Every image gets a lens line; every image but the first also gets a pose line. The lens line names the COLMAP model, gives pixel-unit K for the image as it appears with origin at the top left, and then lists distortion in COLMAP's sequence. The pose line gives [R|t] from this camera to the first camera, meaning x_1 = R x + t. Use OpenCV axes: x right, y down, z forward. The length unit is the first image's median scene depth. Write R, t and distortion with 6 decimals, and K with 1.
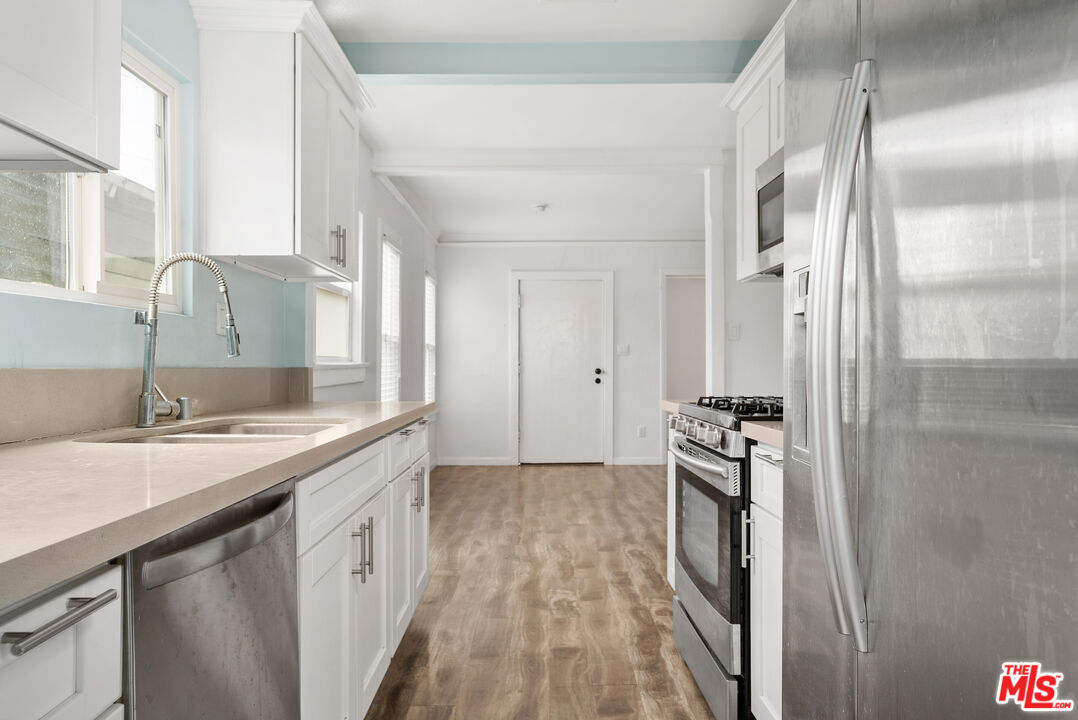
lens RADIAL K [[738.7, 0, 539.0], [0, 738.7, 360.0], [0, 0, 1]] dist [0.000208, 0.000140]
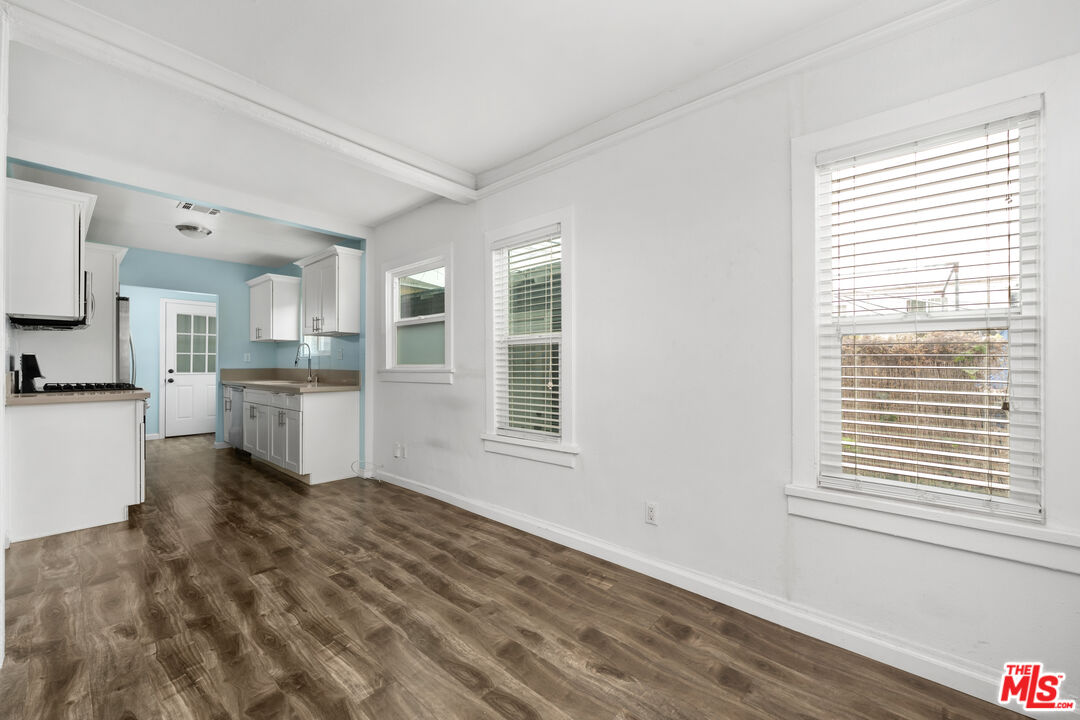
lens RADIAL K [[431.8, 0, 539.9], [0, 431.8, 364.3], [0, 0, 1]] dist [-0.000322, 0.000014]
pose [[-0.666690, -0.000194, -0.745335, 0.270398], [0.005732, 0.999969, -0.005387, 0.000484], [0.745313, -0.007864, -0.666668, 2.049237]]
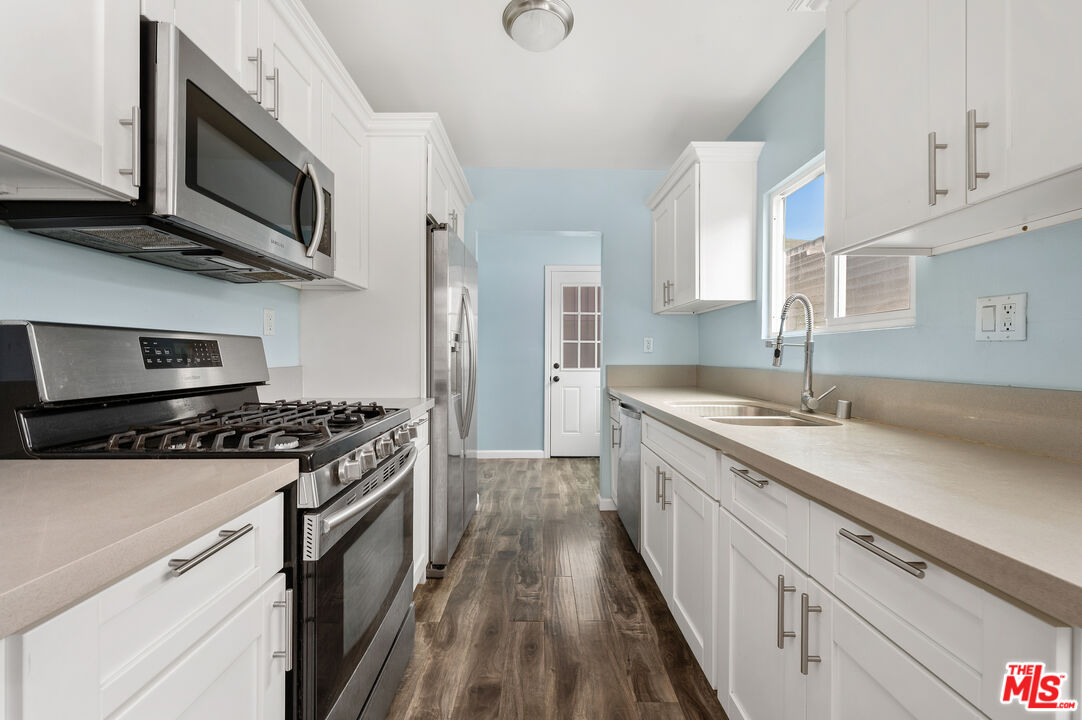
lens RADIAL K [[430.4, 0, 540.9], [0, 430.4, 355.1], [0, 0, 1]] dist [0.000073, 0.000060]
pose [[-0.999935, -0.003859, -0.010719, 0.017990], [-0.003766, 0.999955, -0.008683, -0.010715], [0.010752, -0.008642, -0.999905, 1.010176]]
